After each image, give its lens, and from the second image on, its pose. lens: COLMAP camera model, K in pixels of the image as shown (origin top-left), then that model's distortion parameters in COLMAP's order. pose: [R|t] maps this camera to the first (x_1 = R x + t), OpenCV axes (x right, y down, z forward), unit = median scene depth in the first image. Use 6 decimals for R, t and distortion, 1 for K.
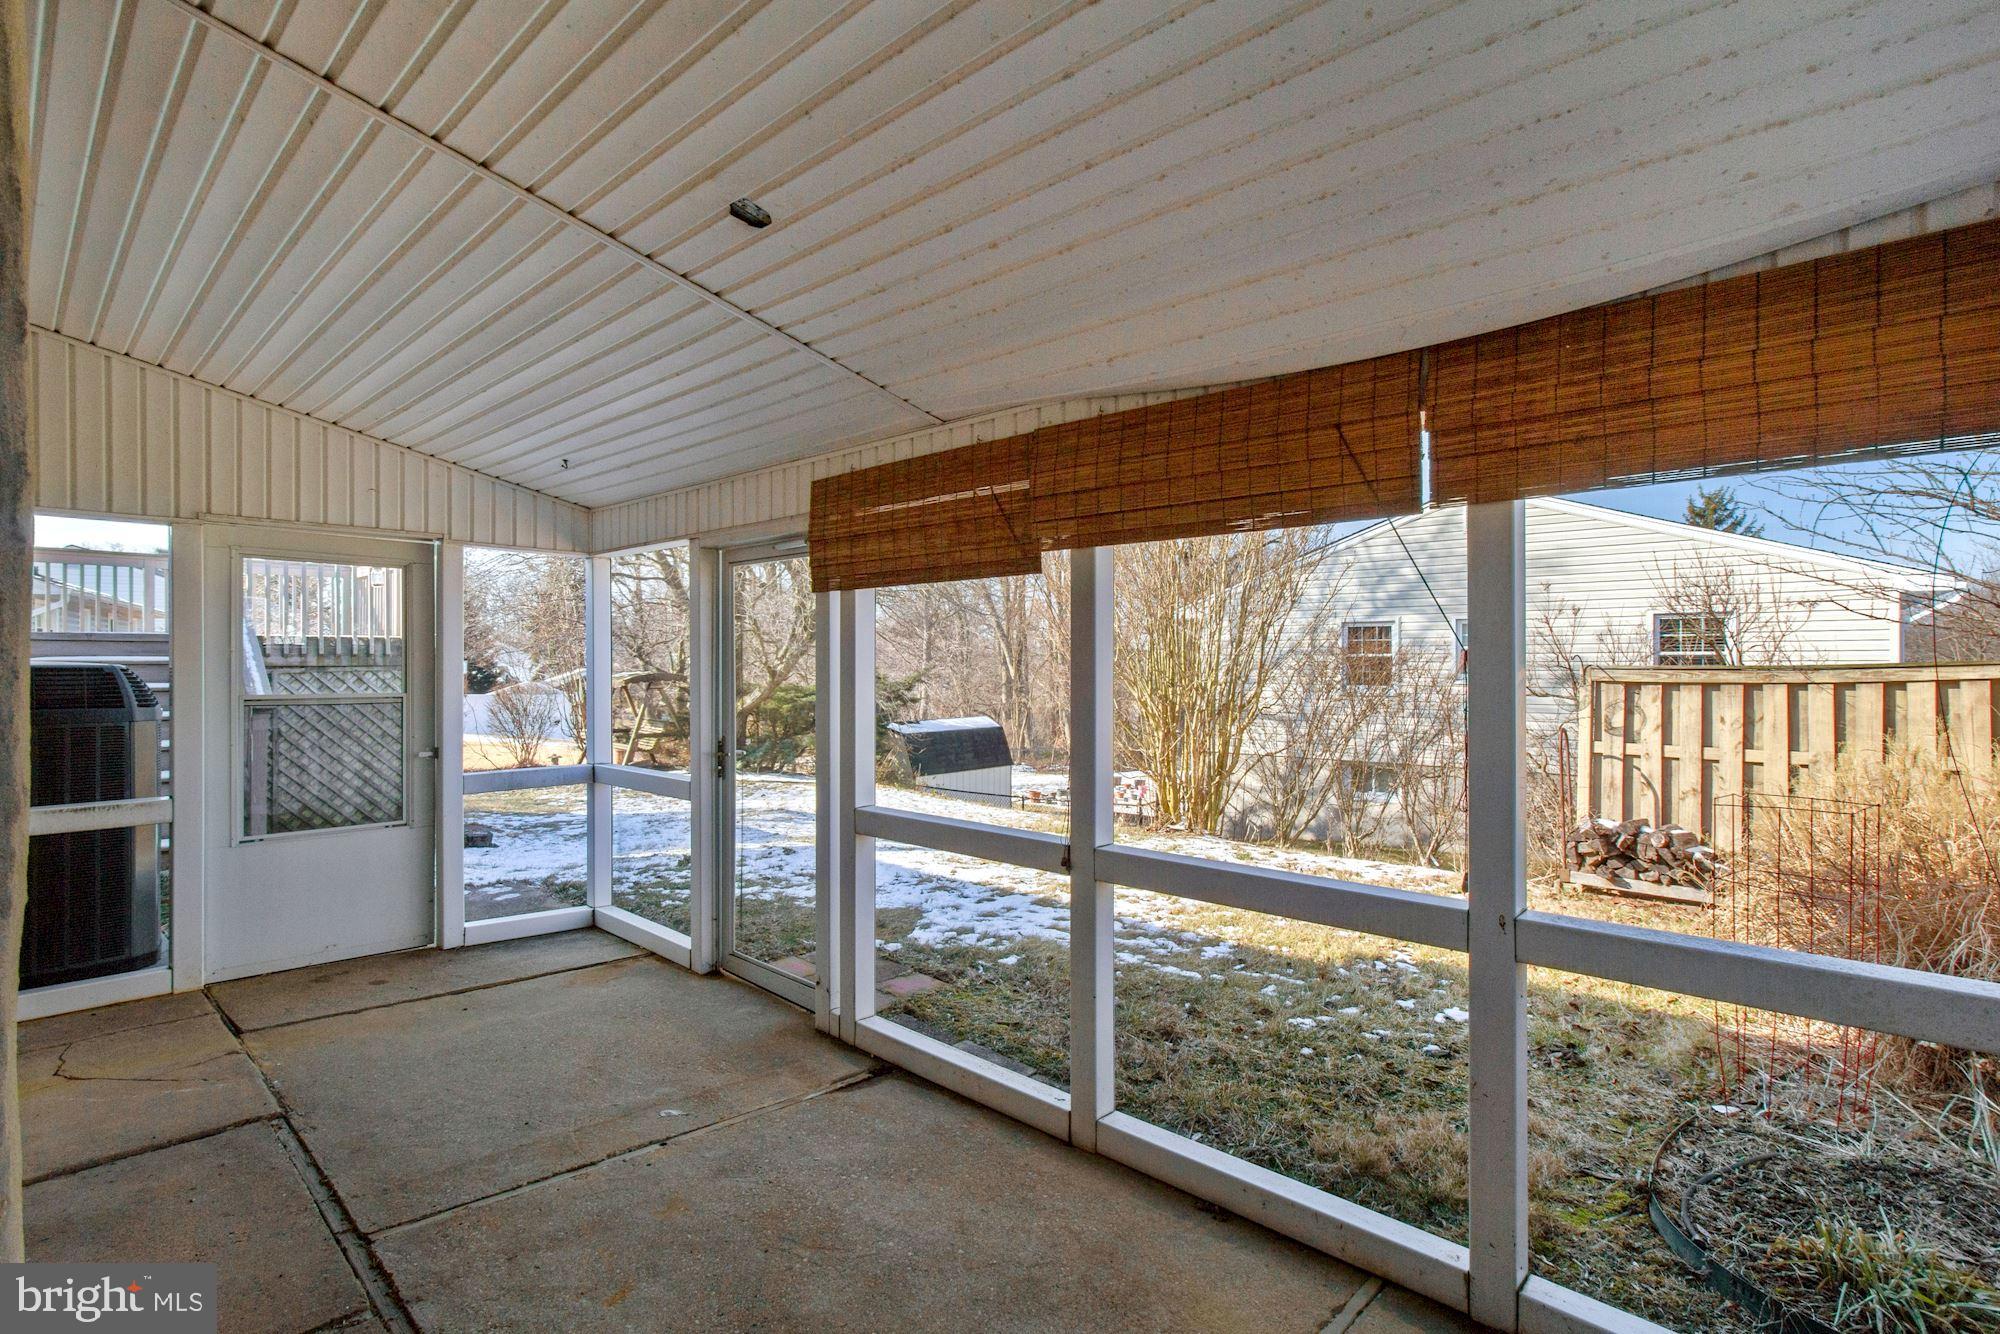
lens RADIAL K [[966.7, 0, 1025.0], [0, 966.7, 665.3], [0, 0, 1]] dist [-0.001920, -0.000352]
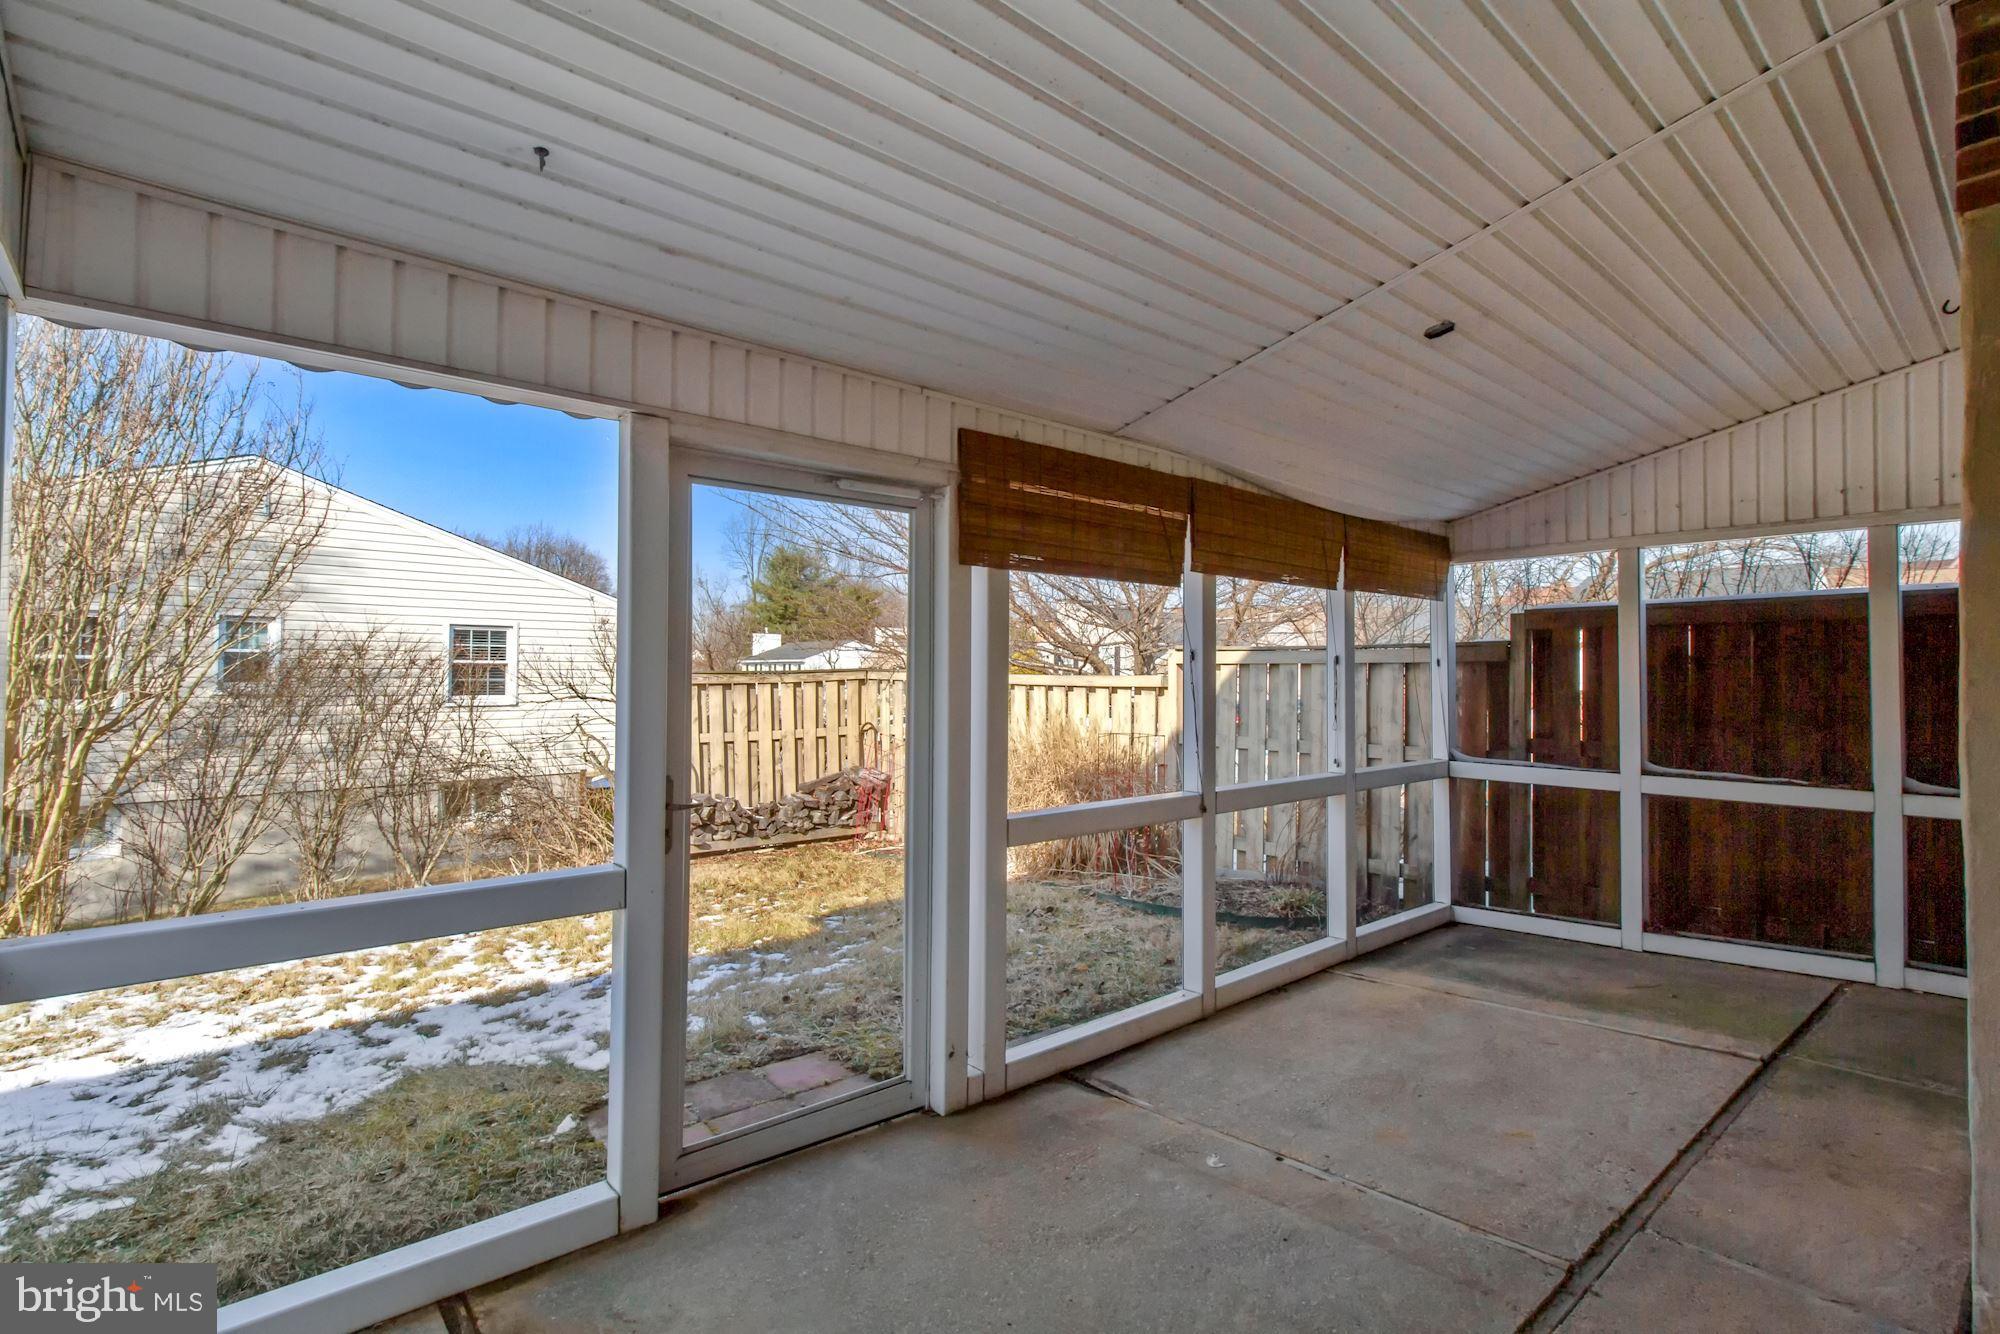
lens RADIAL K [[954.4, 0, 1015.9], [0, 954.4, 653.0], [0, 0, 1]] dist [0.003007, -0.000513]
pose [[0.087572, 0.024511, 0.995857, -1.050297], [0.003027, 0.999686, -0.024872, 0.019489], [-0.996154, 0.005193, 0.087470, 0.920638]]
